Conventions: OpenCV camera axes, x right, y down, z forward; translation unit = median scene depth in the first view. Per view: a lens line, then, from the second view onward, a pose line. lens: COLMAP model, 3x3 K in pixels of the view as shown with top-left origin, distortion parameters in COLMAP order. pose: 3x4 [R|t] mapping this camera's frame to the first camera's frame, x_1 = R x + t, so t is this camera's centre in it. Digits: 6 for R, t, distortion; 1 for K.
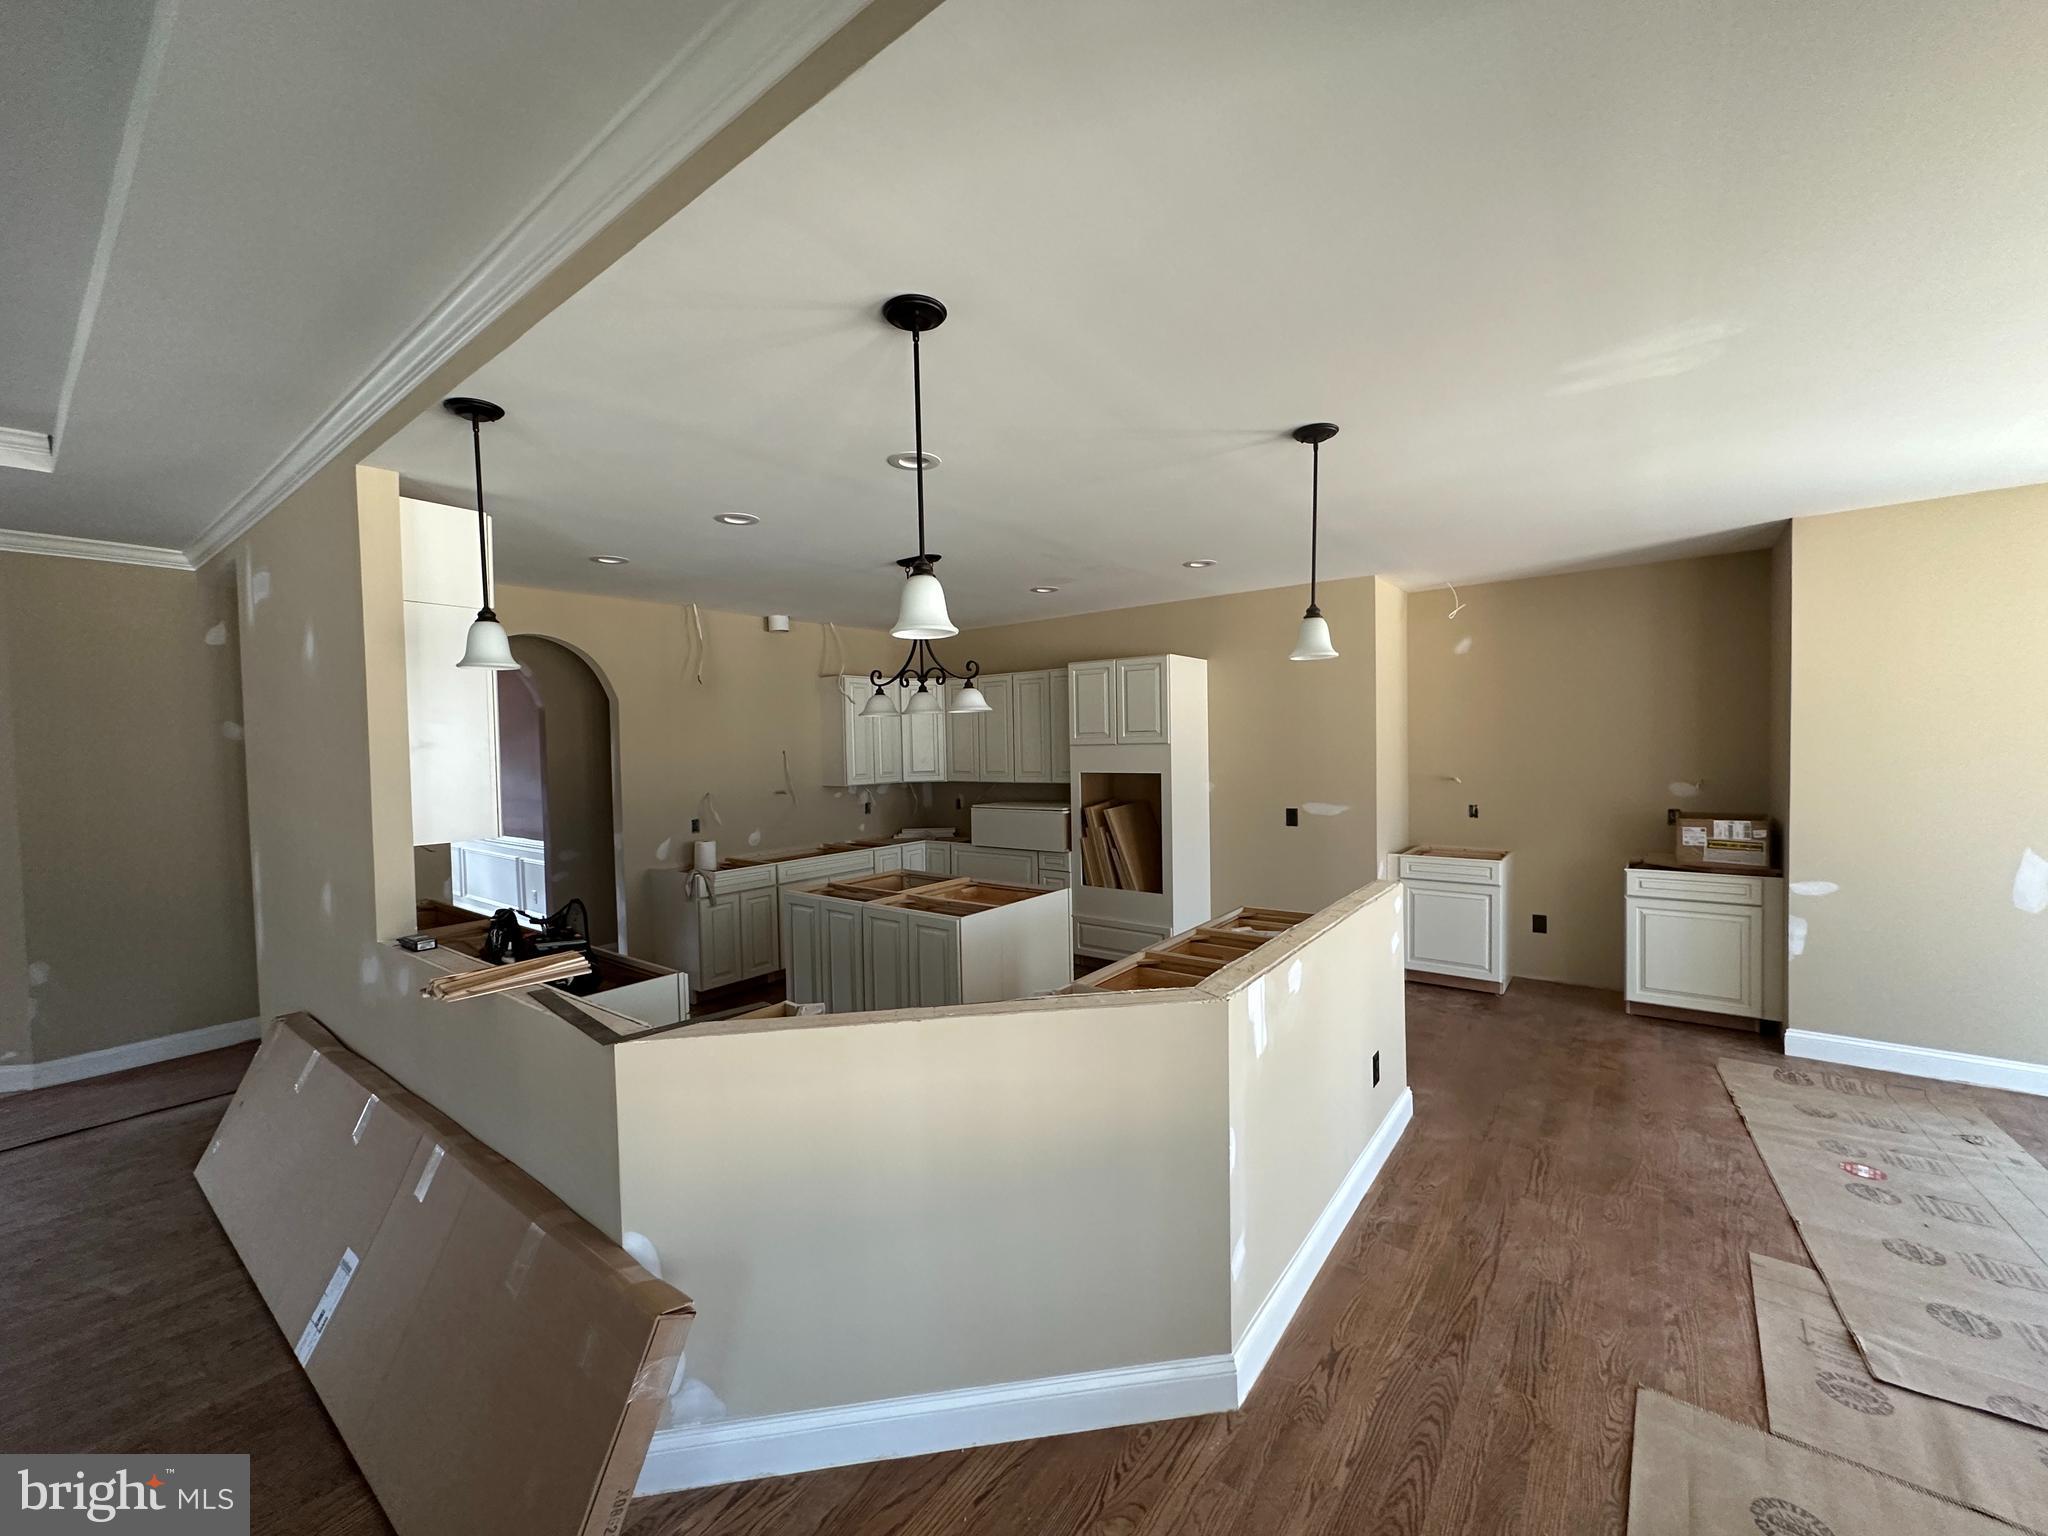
lens RADIAL K [[814.7, 0, 1025.3], [0, 814.7, 771.7], [0, 0, 1]] dist [-0.000746, 0.000543]
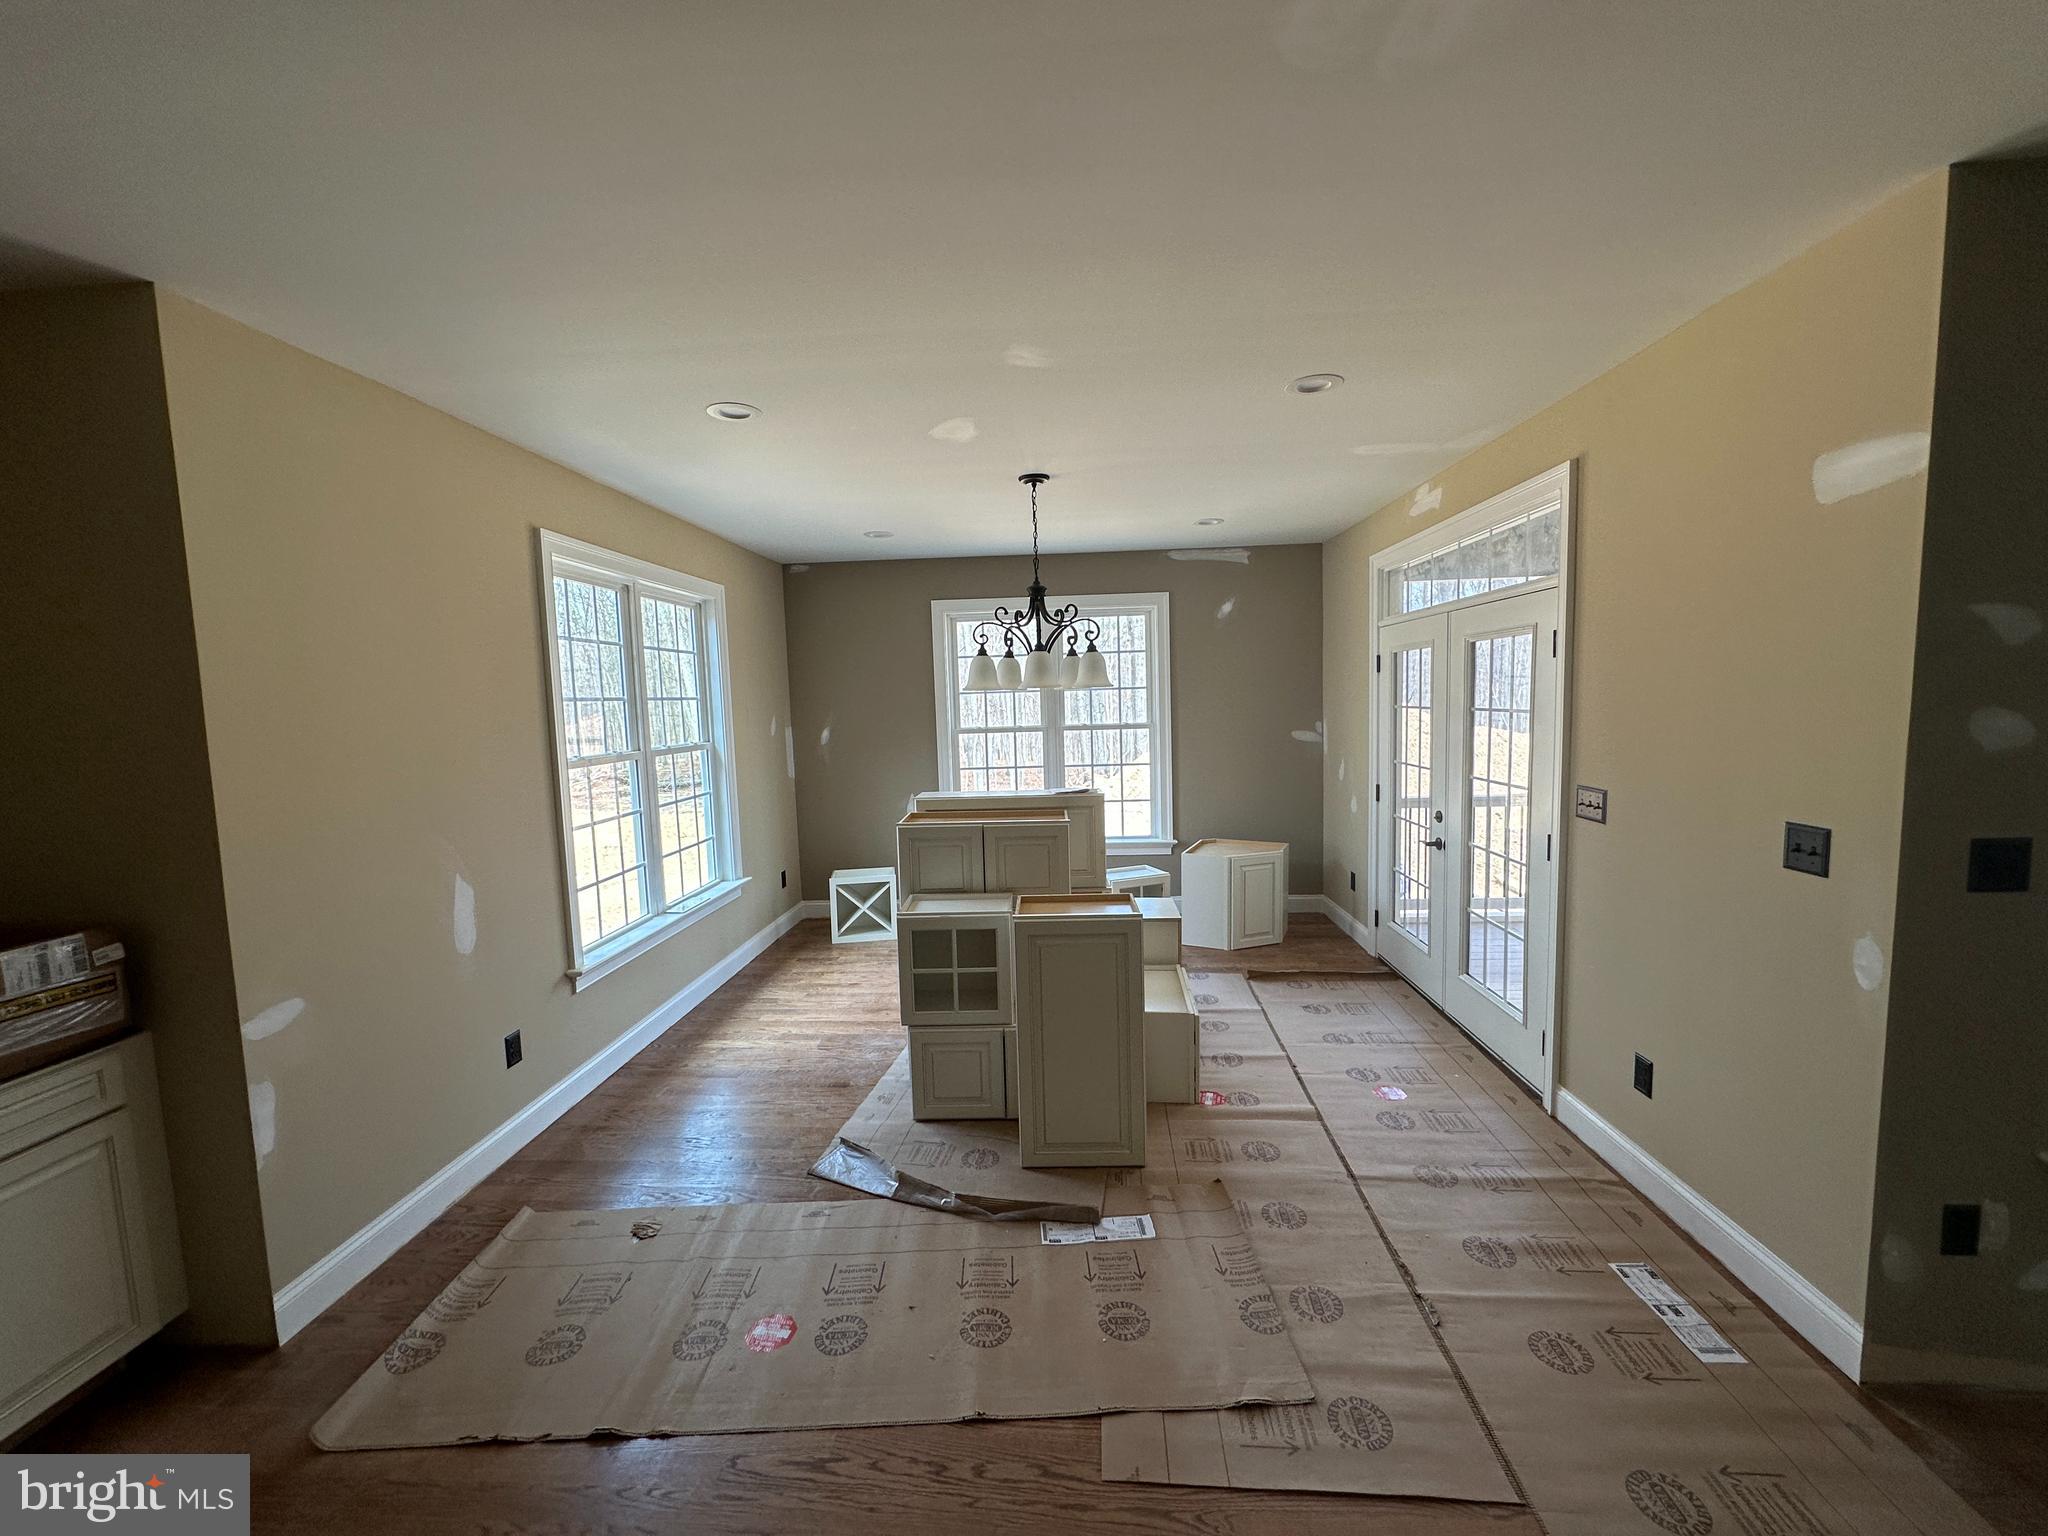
lens RADIAL K [[814.7, 0, 1025.3], [0, 814.7, 771.7], [0, 0, 1]] dist [-0.000746, 0.000543]
pose [[-0.556925, -0.042175, 0.829491, 0.234260], [0.069471, 0.992845, 0.097124, -0.035338], [-0.827652, 0.111716, -0.550010, 0.809633]]
